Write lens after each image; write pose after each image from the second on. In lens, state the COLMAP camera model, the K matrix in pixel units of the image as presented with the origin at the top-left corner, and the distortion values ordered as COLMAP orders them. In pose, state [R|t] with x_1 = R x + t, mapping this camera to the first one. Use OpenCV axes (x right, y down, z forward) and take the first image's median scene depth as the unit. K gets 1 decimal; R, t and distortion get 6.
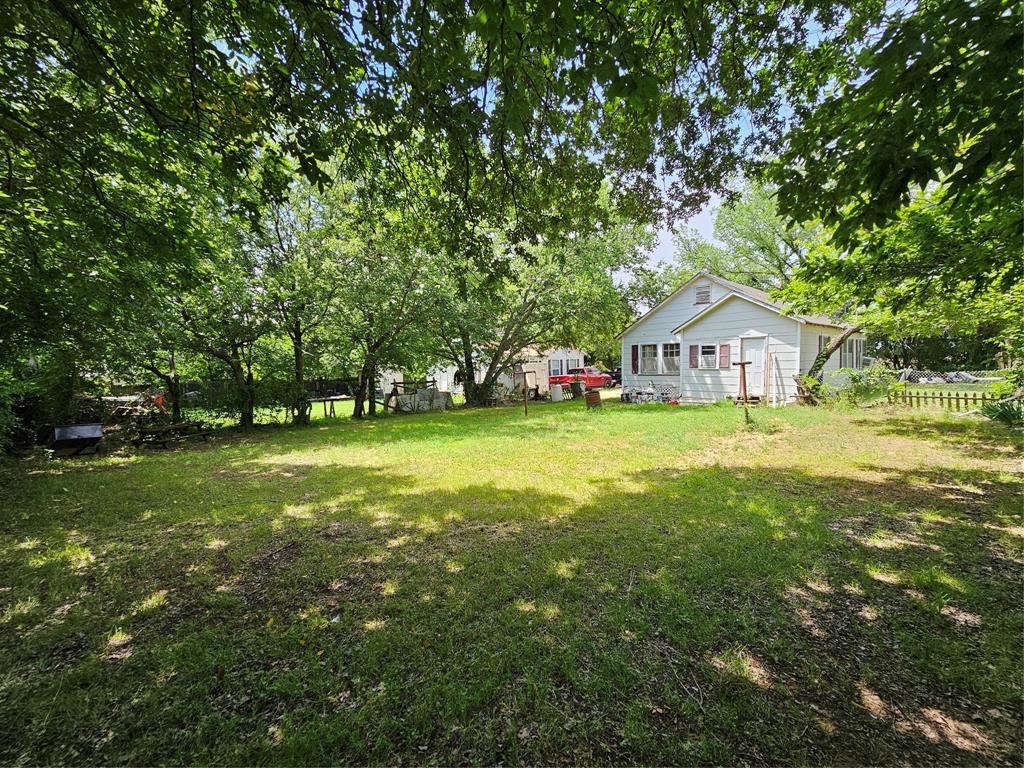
lens RADIAL K [[418.2, 0, 511.7], [0, 418.2, 380.7], [0, 0, 1]] dist [-0.012650, 0.000222]
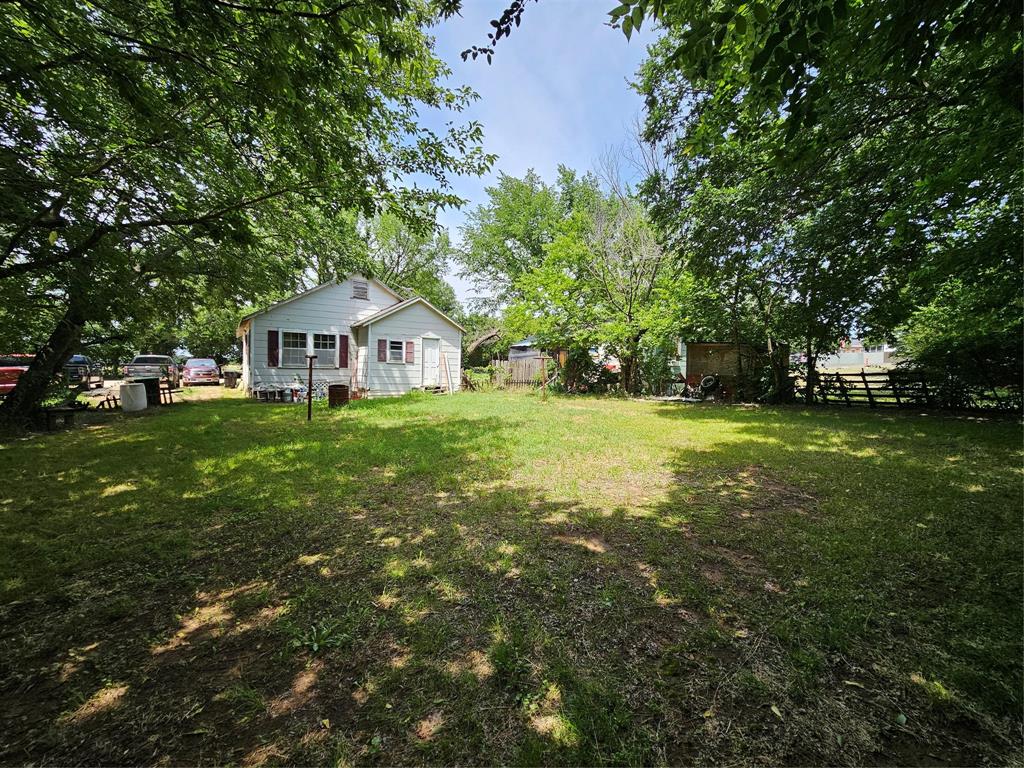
lens RADIAL K [[418.2, 0, 511.7], [0, 418.2, 380.5], [0, 0, 1]] dist [-0.012650, 0.000222]
pose [[0.184024, -0.004342, 0.982912, -0.531341], [0.010345, 0.999943, 0.002480, 0.017135], [-0.982867, 0.009712, 0.184058, 0.505018]]
